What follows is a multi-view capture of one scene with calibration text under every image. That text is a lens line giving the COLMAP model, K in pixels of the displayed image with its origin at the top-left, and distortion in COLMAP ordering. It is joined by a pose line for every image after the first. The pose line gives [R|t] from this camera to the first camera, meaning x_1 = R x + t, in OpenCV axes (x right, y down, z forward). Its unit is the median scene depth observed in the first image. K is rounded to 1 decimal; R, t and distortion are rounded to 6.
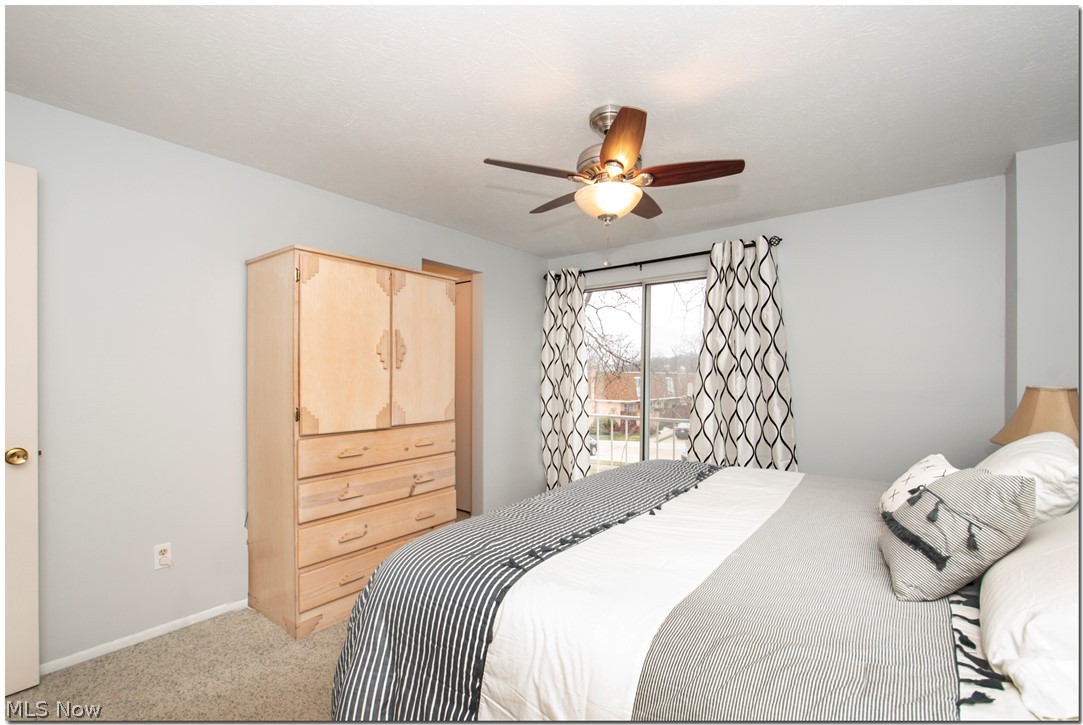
lens RADIAL K [[493.2, 0, 540.9], [0, 493.2, 368.7], [0, 0, 1]] dist [-0.002241, 0.000207]
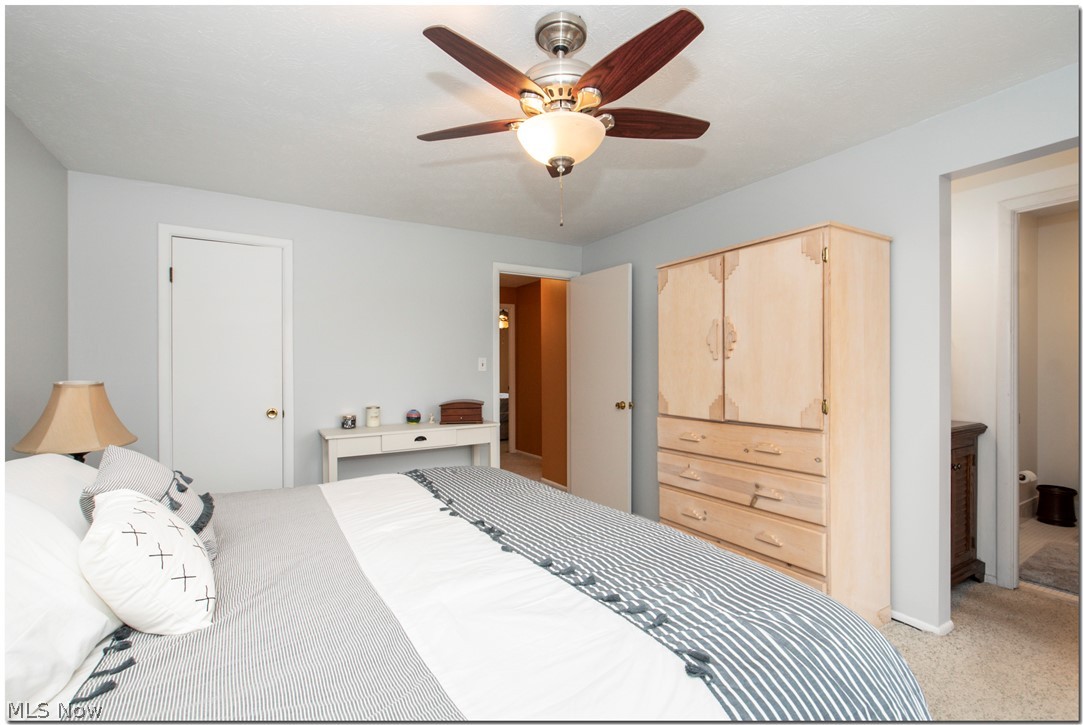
lens RADIAL K [[493.2, 0, 540.7], [0, 493.2, 364.2], [0, 0, 1]] dist [-0.002241, 0.000207]
pose [[-0.382782, -0.006488, -0.923816, 0.707456], [0.015296, 0.999794, -0.013360, 0.017434], [0.923712, -0.019245, -0.382604, 1.049122]]
